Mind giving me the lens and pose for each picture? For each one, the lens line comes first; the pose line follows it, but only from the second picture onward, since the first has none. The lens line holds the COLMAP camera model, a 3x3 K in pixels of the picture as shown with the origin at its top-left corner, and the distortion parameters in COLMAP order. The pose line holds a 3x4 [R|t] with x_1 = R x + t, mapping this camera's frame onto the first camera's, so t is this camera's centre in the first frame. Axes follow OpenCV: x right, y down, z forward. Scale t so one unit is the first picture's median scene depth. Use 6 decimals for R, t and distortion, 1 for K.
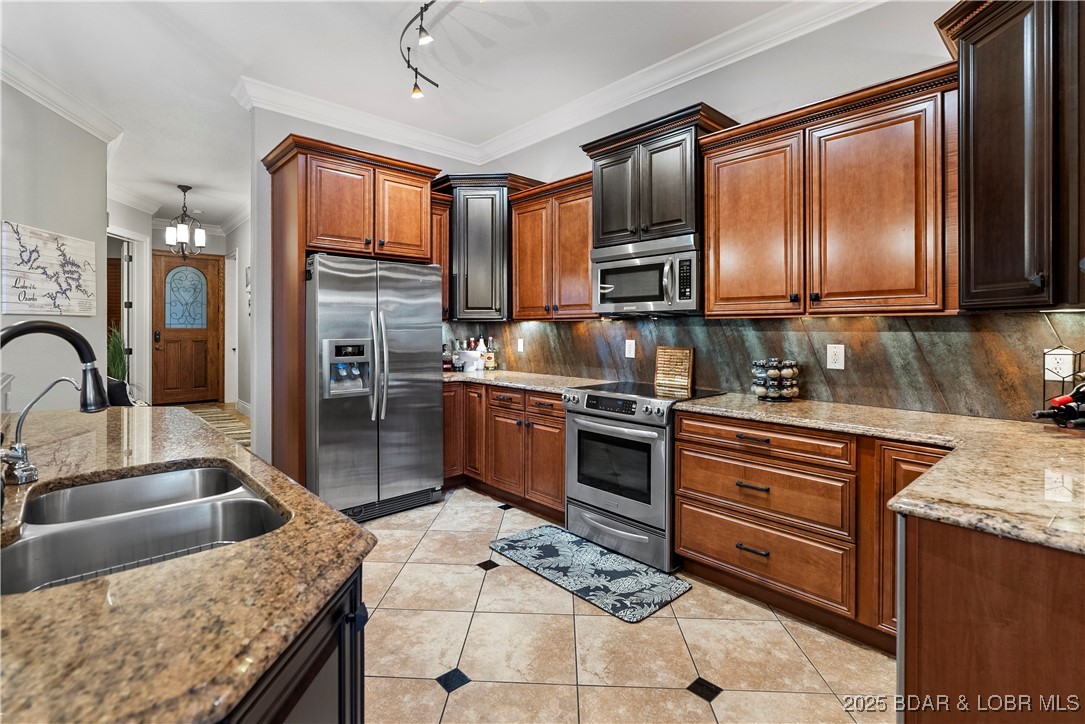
lens RADIAL K [[504.4, 0, 532.6], [0, 504.4, 328.8], [0, 0, 1]] dist [-0.008512, 0.003734]
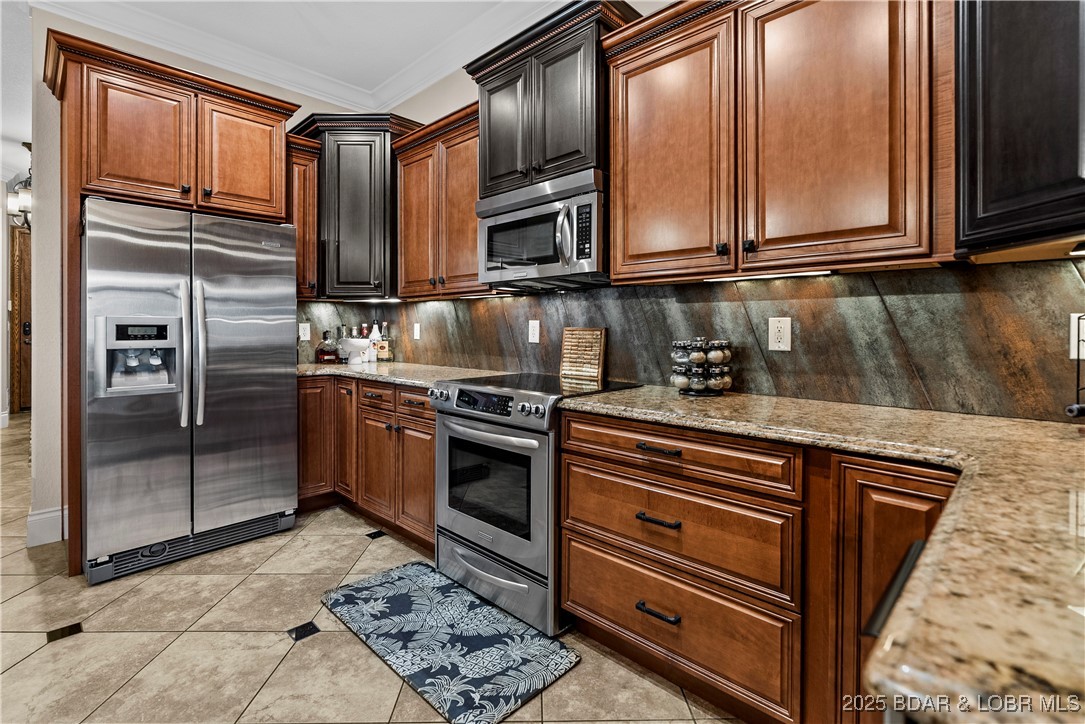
lens RADIAL K [[504.4, 0, 535.1], [0, 504.4, 330.2], [0, 0, 1]] dist [-0.008512, 0.003734]
pose [[0.997772, -0.001195, 0.066698, 0.182861], [0.000801, 0.999982, 0.005929, 0.042074], [-0.066704, -0.005862, 0.997756, 0.269201]]
